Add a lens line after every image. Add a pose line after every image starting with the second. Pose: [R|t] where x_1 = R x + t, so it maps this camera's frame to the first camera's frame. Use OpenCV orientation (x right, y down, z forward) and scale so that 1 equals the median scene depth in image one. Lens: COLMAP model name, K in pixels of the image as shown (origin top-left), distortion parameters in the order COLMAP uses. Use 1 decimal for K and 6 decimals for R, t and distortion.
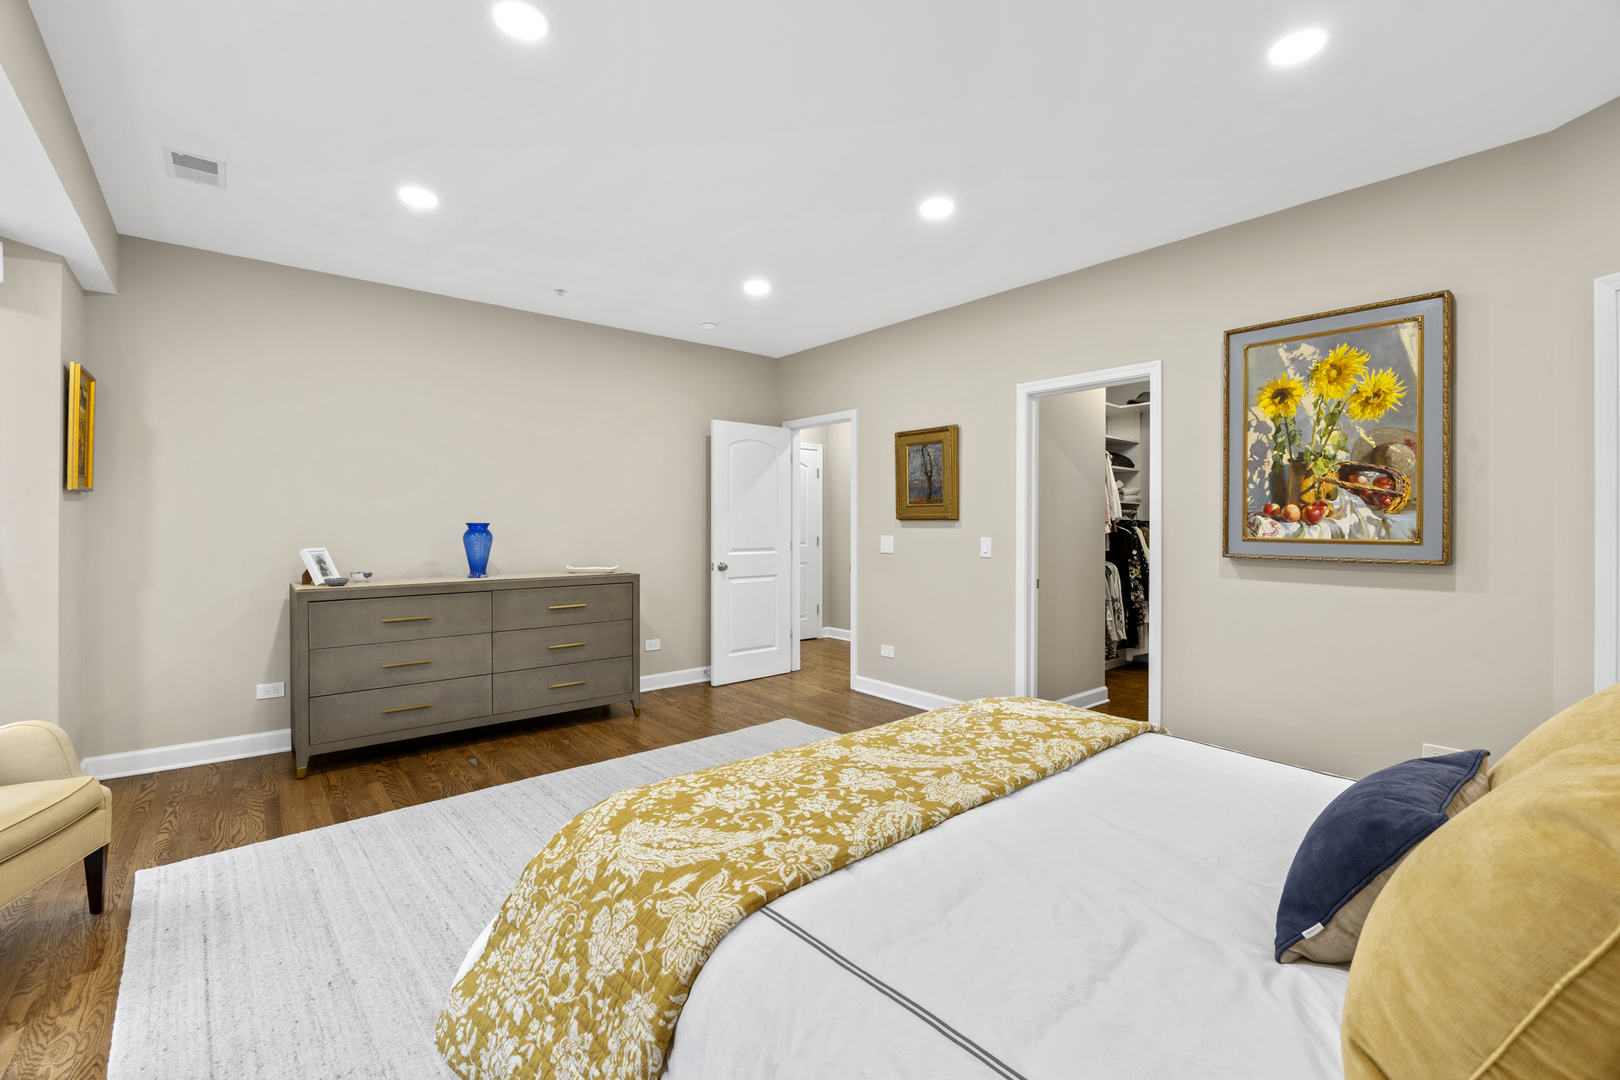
lens RADIAL K [[664.8, 0, 803.2], [0, 664.8, 525.0], [0, 0, 1]] dist [-0.031464, 0.000082]
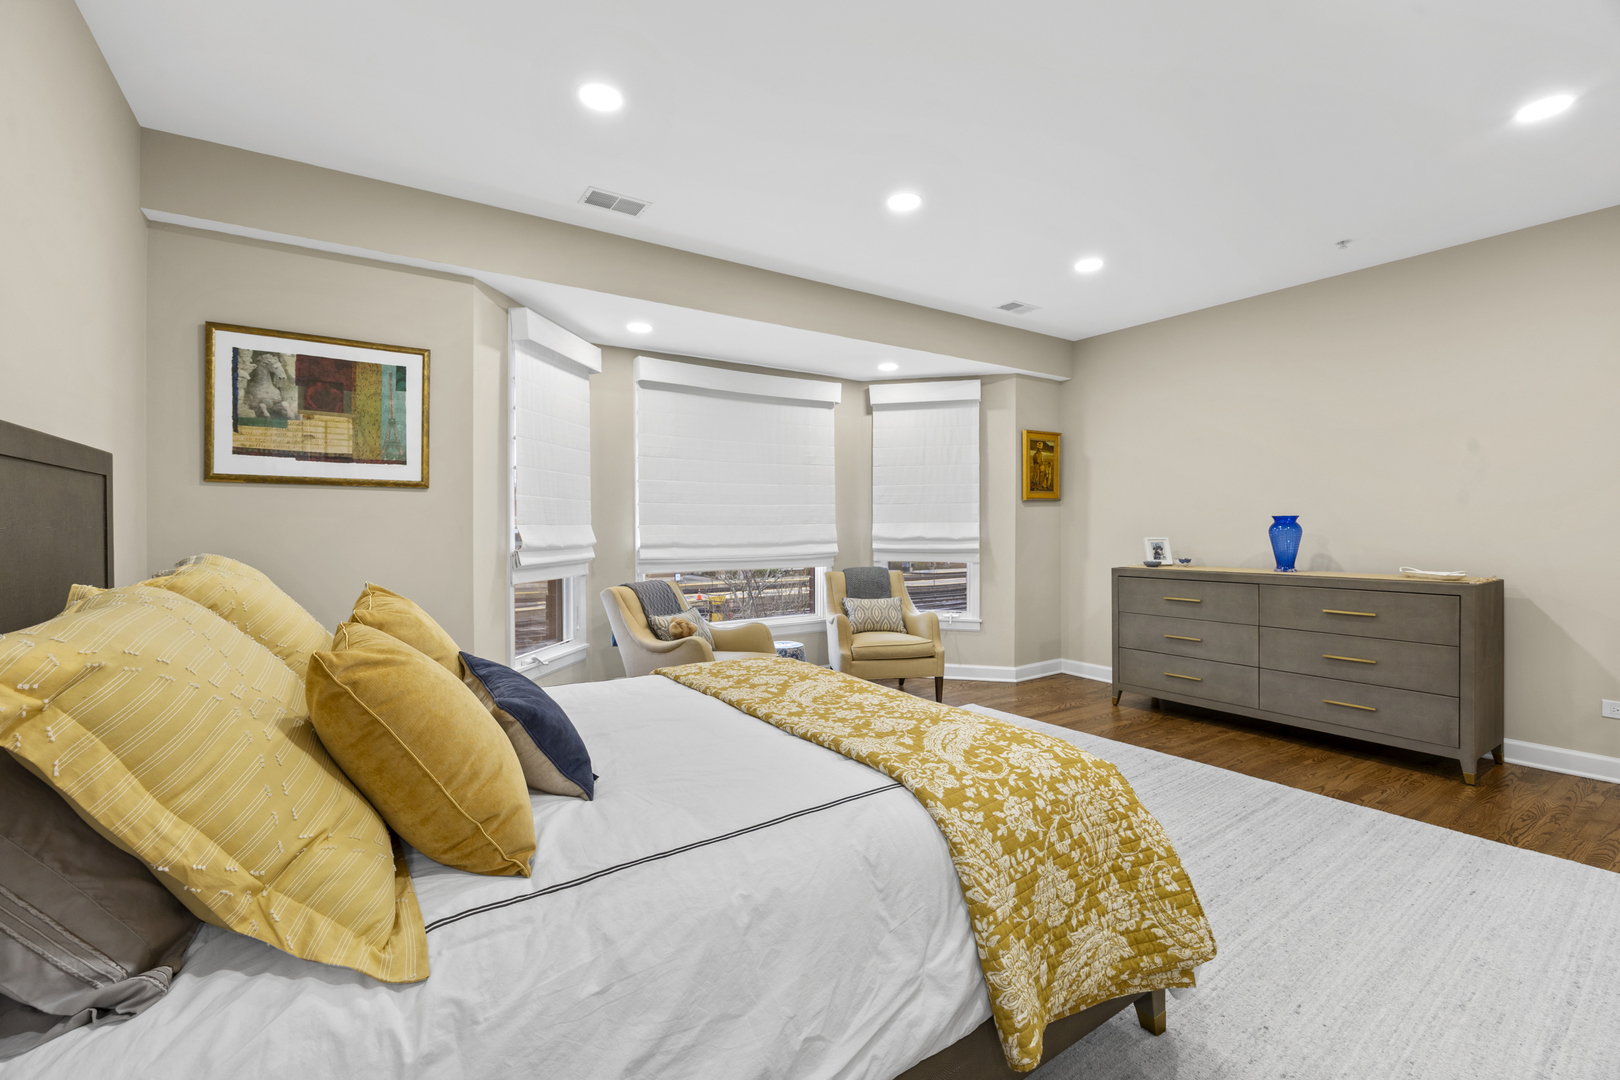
lens RADIAL K [[664.8, 0, 811.4], [0, 664.8, 529.3], [0, 0, 1]] dist [-0.031464, 0.000082]
pose [[-0.078603, 0.004404, -0.996896, 0.557346], [0.002176, 0.999989, 0.004246, 0.012242], [0.996904, -0.001836, -0.078611, 0.408914]]
